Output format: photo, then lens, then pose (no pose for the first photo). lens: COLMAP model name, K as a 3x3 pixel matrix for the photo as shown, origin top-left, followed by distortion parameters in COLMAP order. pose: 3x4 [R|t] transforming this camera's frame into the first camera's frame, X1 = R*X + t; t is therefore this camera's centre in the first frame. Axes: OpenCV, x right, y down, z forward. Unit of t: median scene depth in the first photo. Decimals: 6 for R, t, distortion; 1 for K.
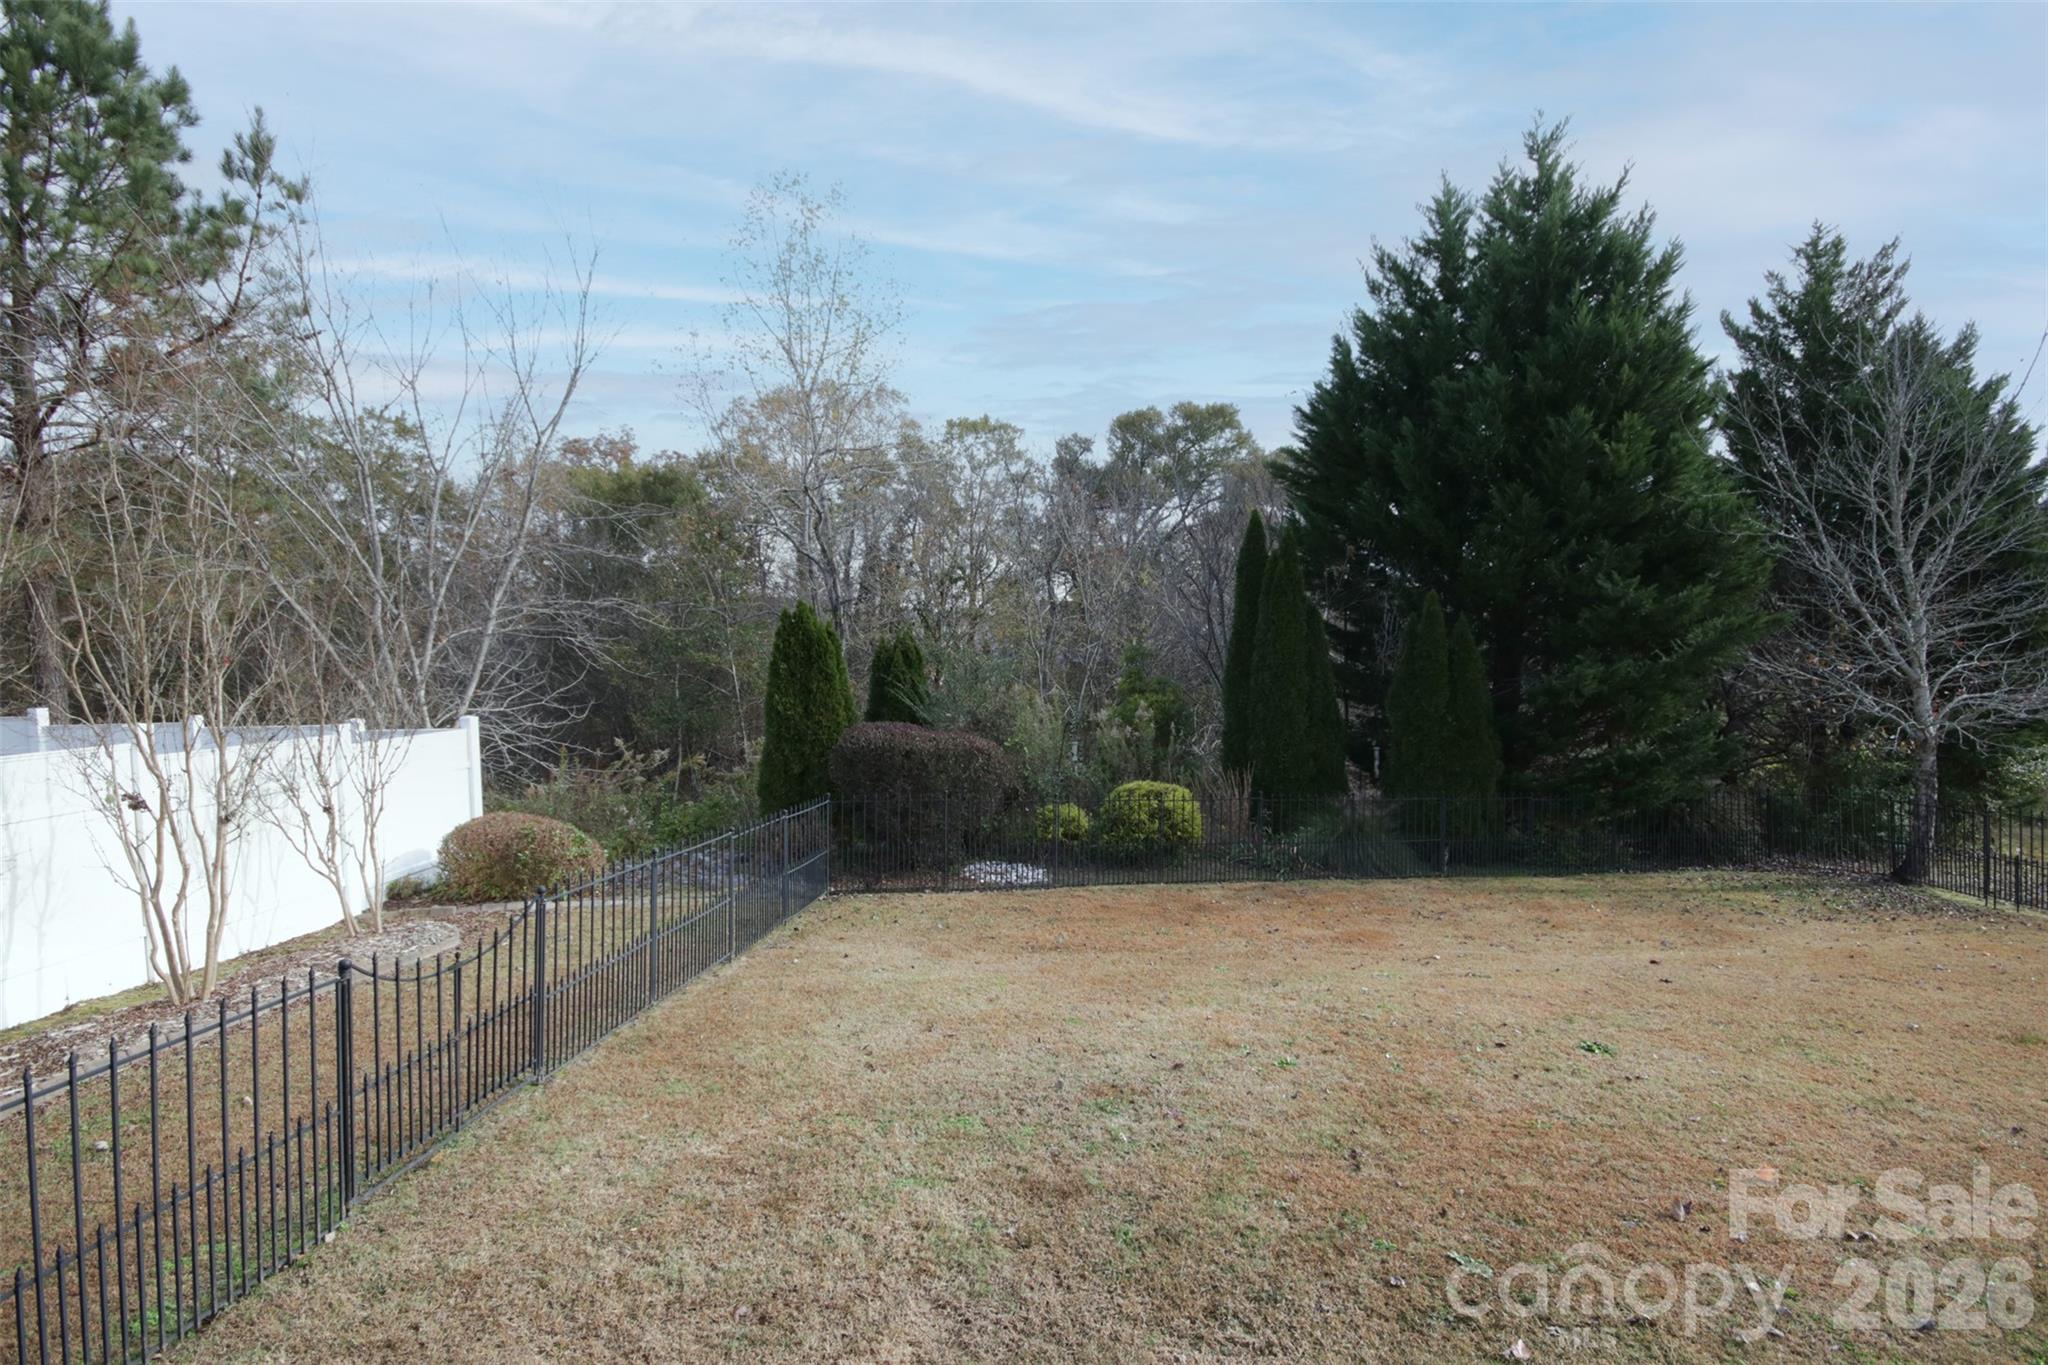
lens RADIAL K [[949.1, 0, 1008.8], [0, 949.1, 694.9], [0, 0, 1]] dist [0.003258, -0.006601]
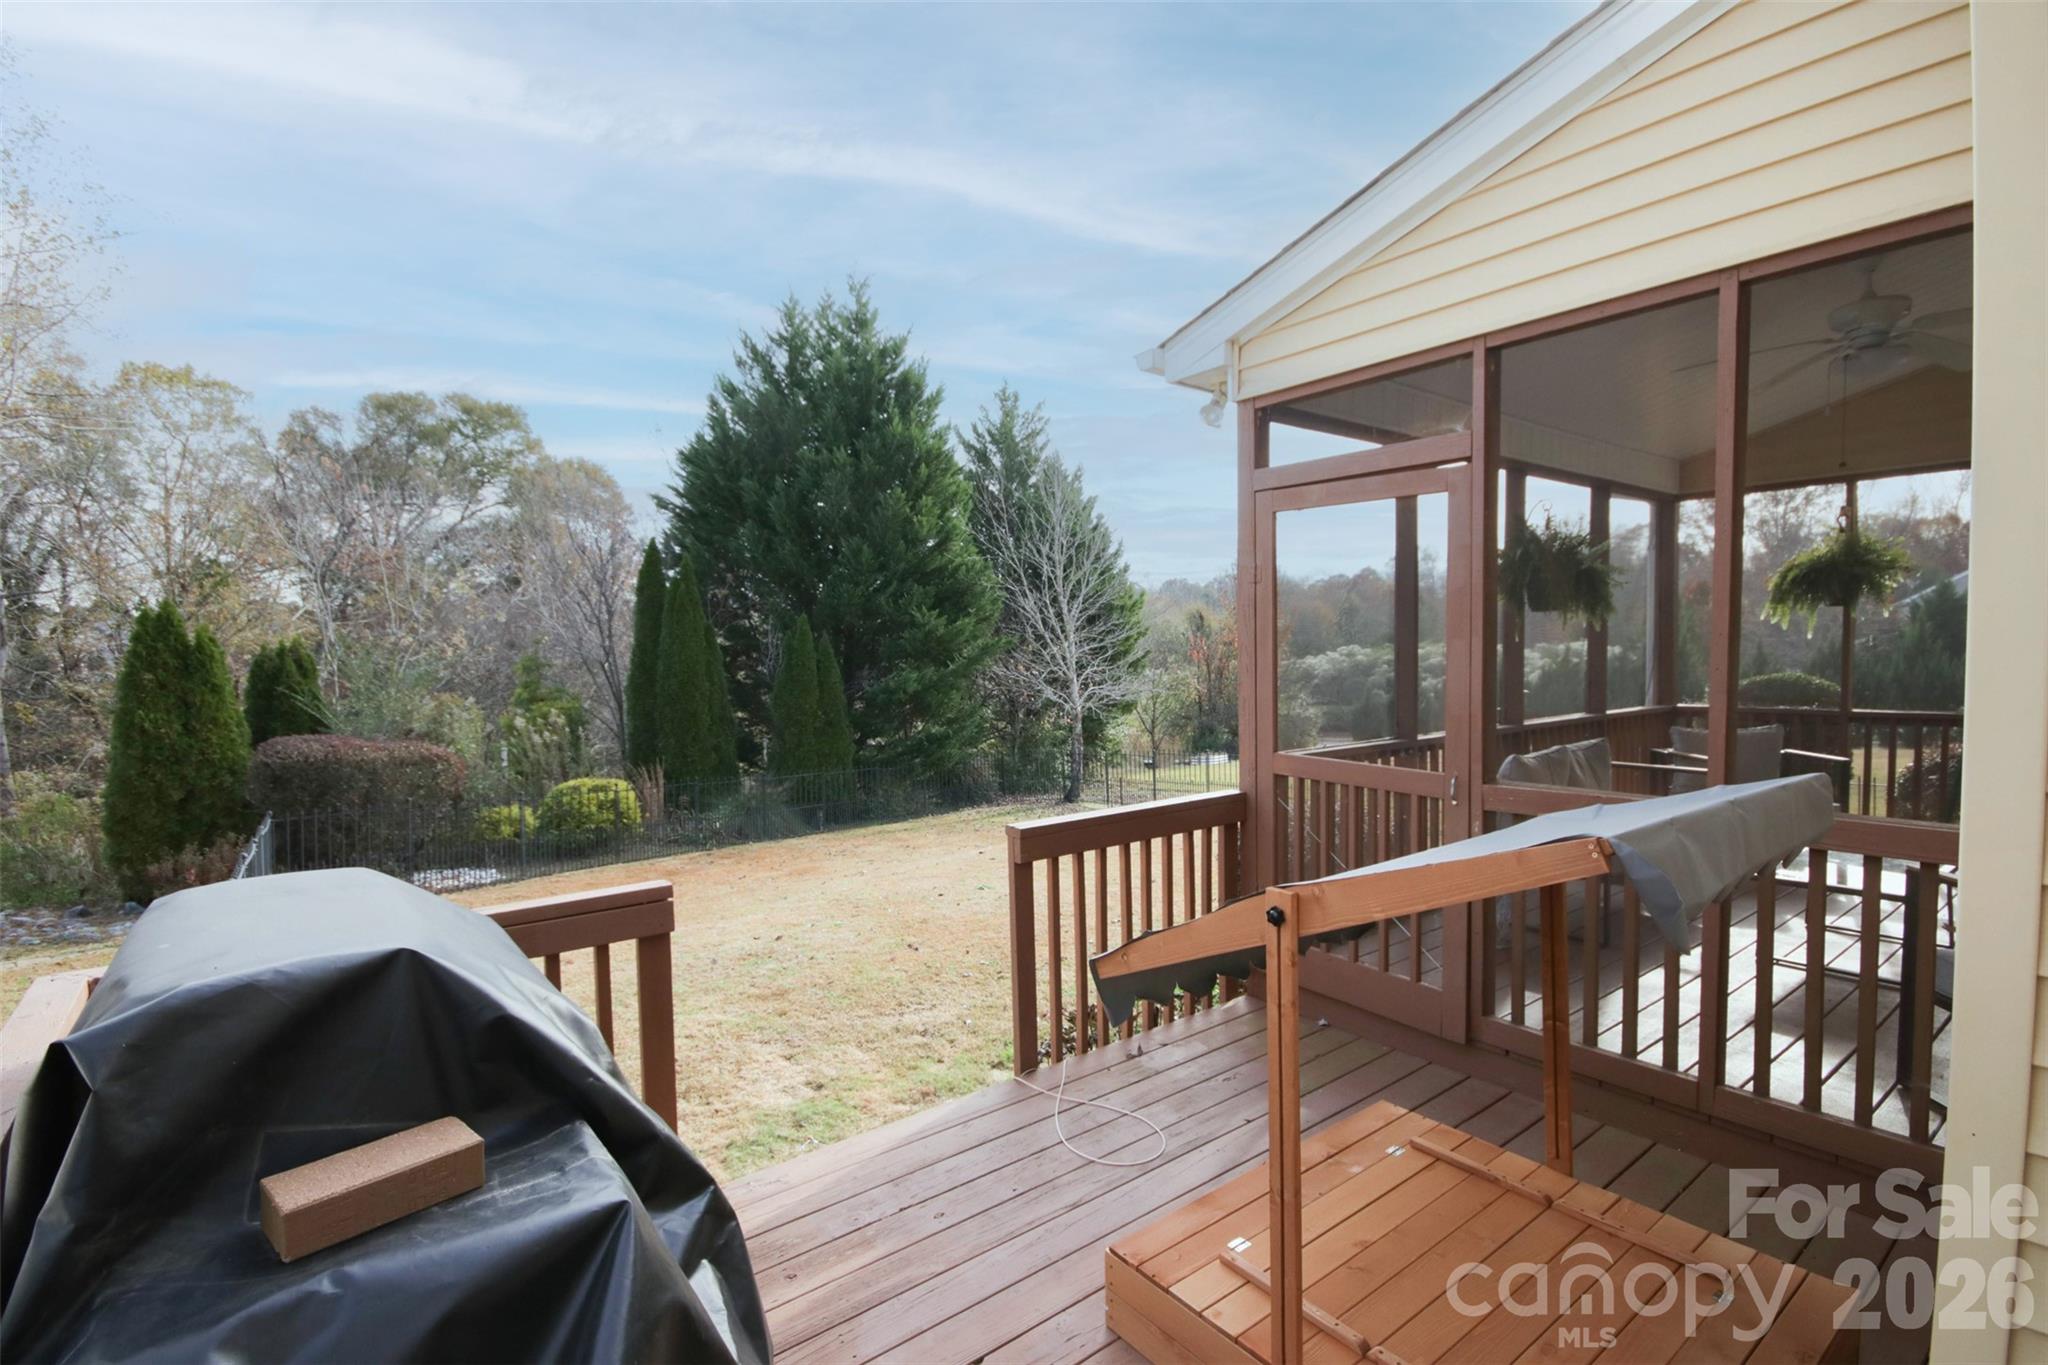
lens RADIAL K [[949.1, 0, 1013.7], [0, 949.1, 686.2], [0, 0, 1]] dist [0.003258, -0.006601]
pose [[0.734928, -0.015840, 0.677960, -0.219675], [0.032177, 0.999416, -0.011531, 0.011982], [-0.677381, 0.030289, 0.735008, -0.137569]]
